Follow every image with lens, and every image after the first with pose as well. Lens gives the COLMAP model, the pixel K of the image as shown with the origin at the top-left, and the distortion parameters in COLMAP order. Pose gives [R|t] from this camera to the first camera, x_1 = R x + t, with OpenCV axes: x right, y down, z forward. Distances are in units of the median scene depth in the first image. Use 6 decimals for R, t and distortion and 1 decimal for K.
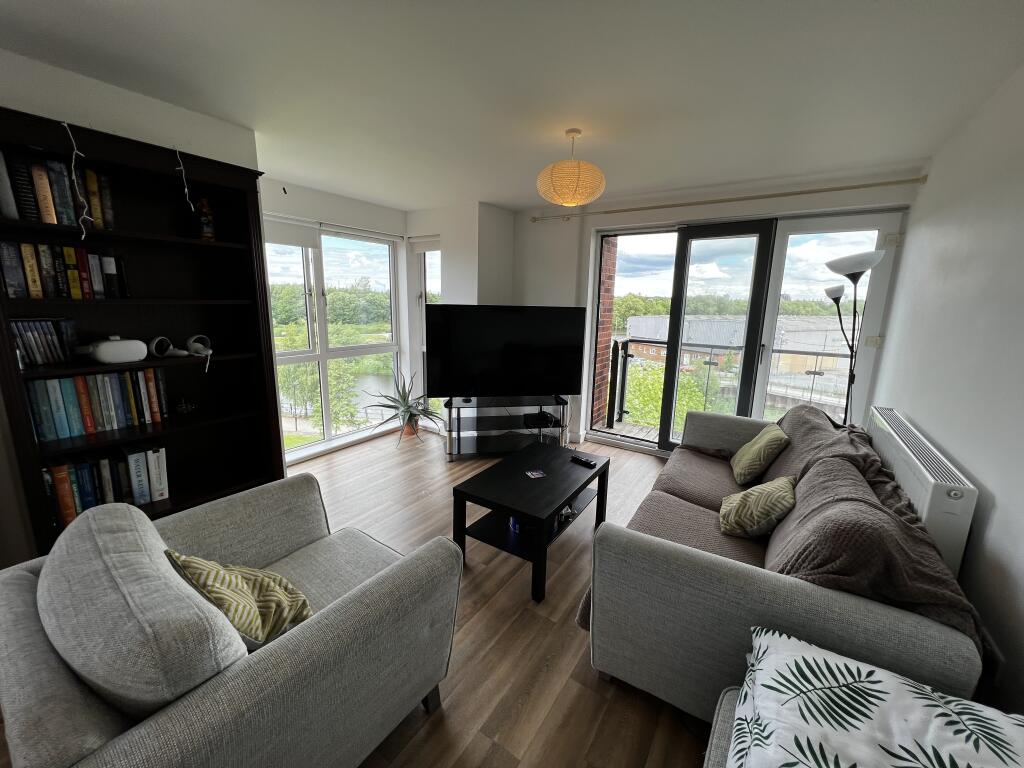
lens RADIAL K [[410.3, 0, 510.5], [0, 410.3, 383.4], [0, 0, 1]] dist [0.000391, 0.000065]
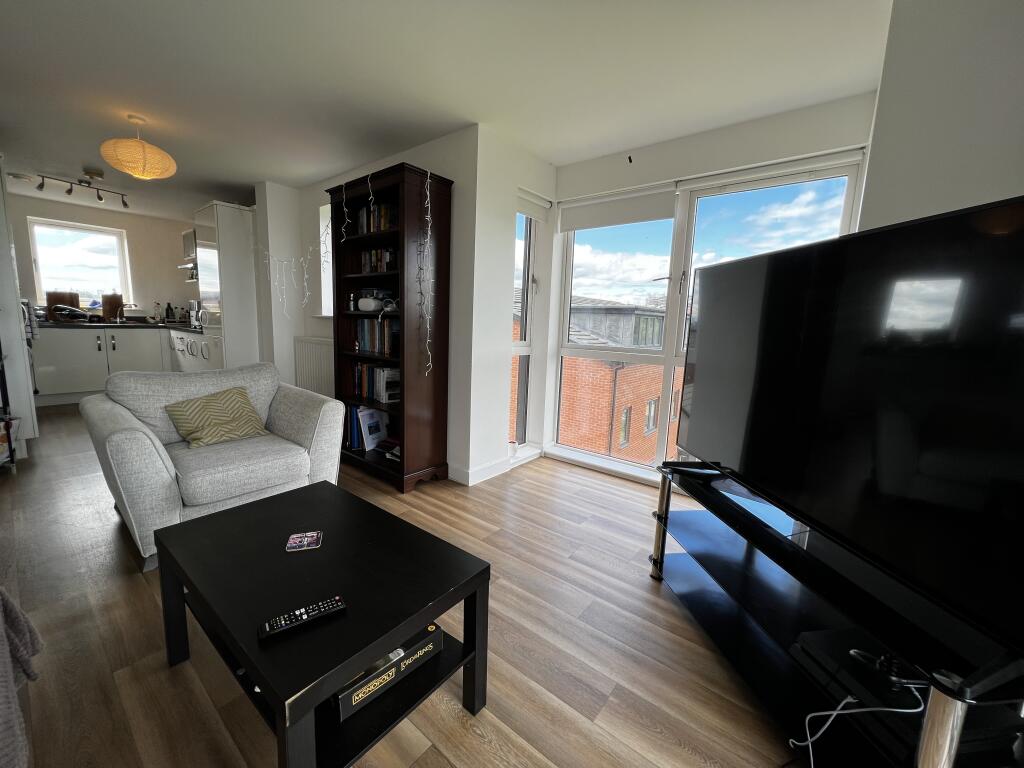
lens RADIAL K [[410.3, 0, 509.9], [0, 410.3, 383.6], [0, 0, 1]] dist [0.000391, 0.000065]
pose [[-0.101631, 0.123079, -0.987179, 0.209787], [-0.238462, 0.960373, 0.144287, -0.042303], [0.965819, 0.250069, -0.068254, 0.498932]]
